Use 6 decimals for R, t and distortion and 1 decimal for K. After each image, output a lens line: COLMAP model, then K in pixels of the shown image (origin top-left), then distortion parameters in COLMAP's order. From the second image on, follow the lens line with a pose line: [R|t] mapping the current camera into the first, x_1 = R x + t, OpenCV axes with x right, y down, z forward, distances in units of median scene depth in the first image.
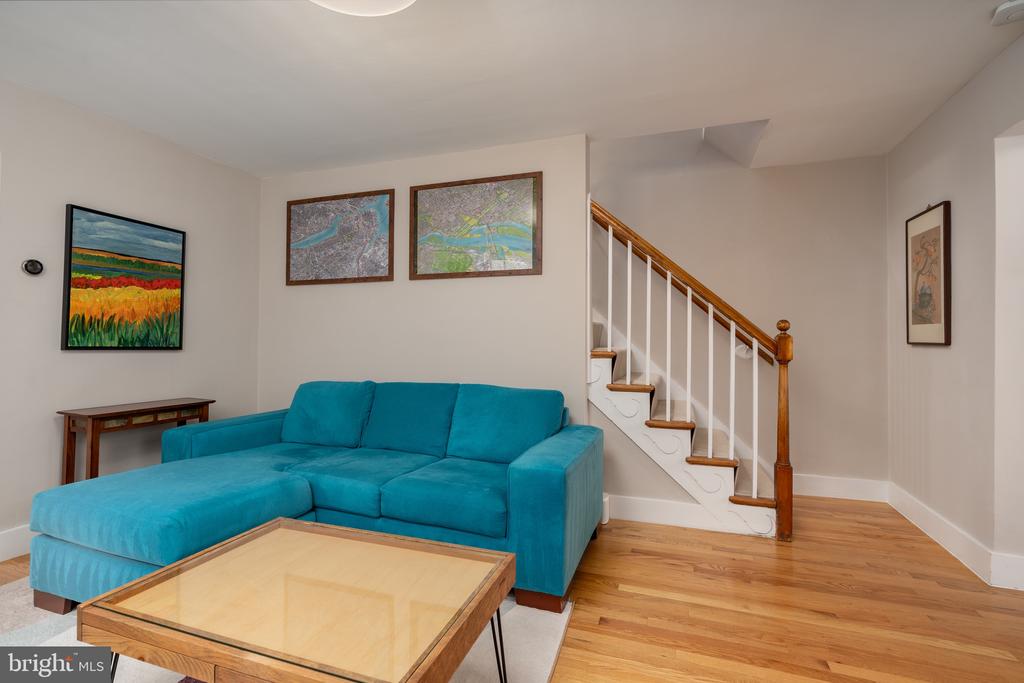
lens RADIAL K [[468.3, 0, 502.4], [0, 468.3, 332.3], [0, 0, 1]] dist [-0.003055, 0.000163]
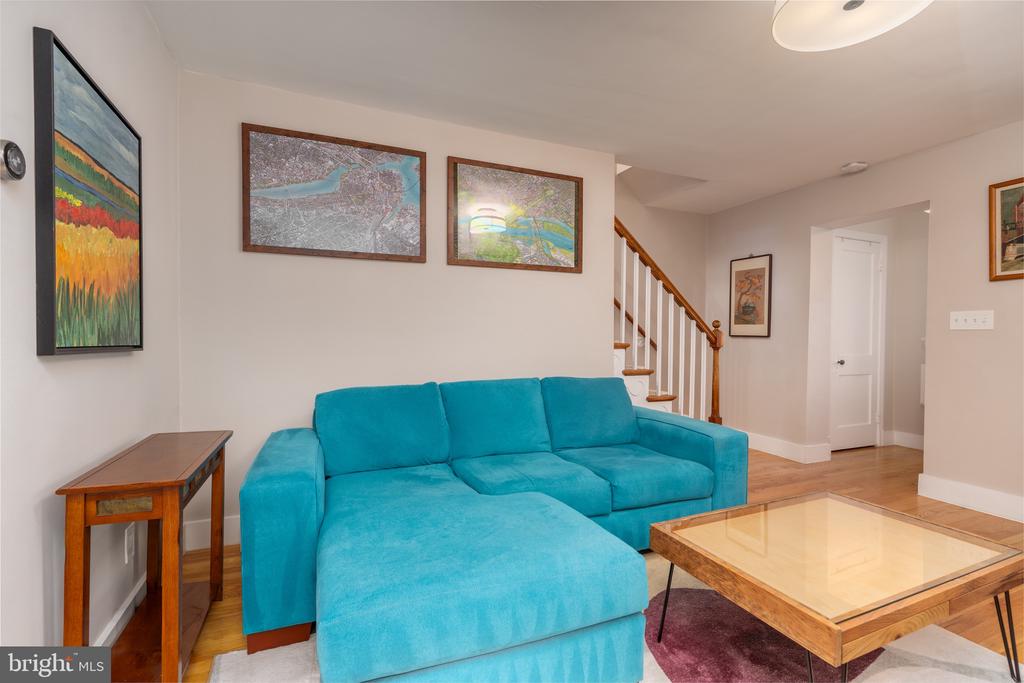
lens RADIAL K [[468.3, 0, 510.0], [0, 468.3, 340.0], [0, 0, 1]] dist [-0.003055, 0.000163]
pose [[0.733211, -0.008216, 0.679951, -0.754078], [-0.014425, 0.999514, 0.027631, 0.003514], [-0.679848, -0.030068, 0.732736, 0.298152]]
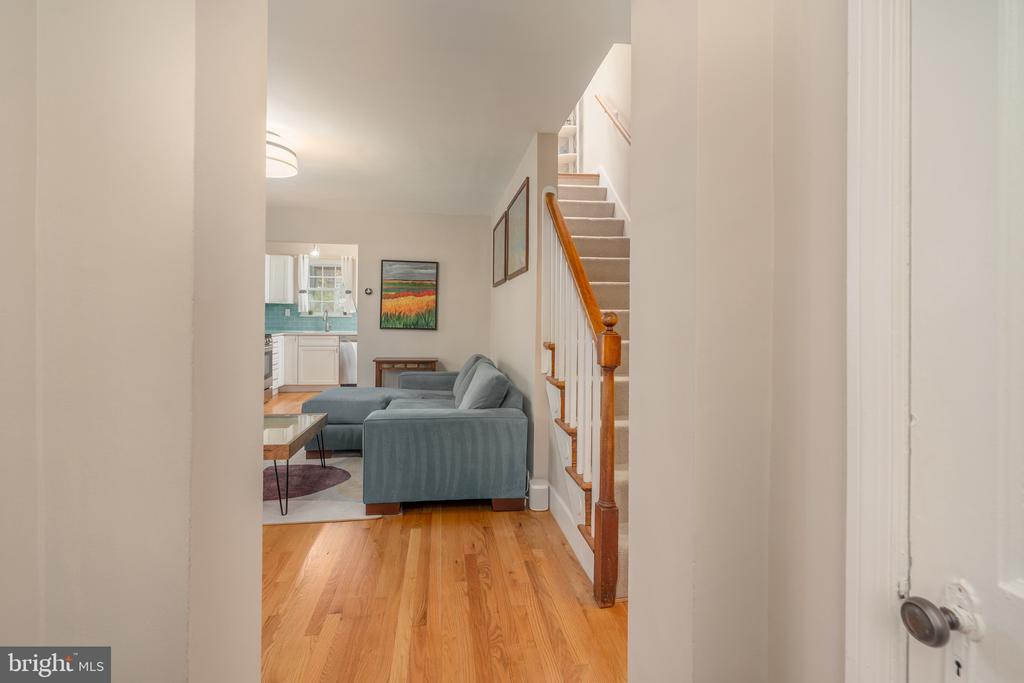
lens RADIAL K [[468.3, 0, 510.1], [0, 468.3, 317.0], [0, 0, 1]] dist [-0.003055, 0.000163]
pose [[0.466945, 0.001848, -0.884284, 1.003337], [0.009089, 0.999935, 0.006889, -0.021237], [0.884239, -0.011254, 0.466898, 0.435495]]
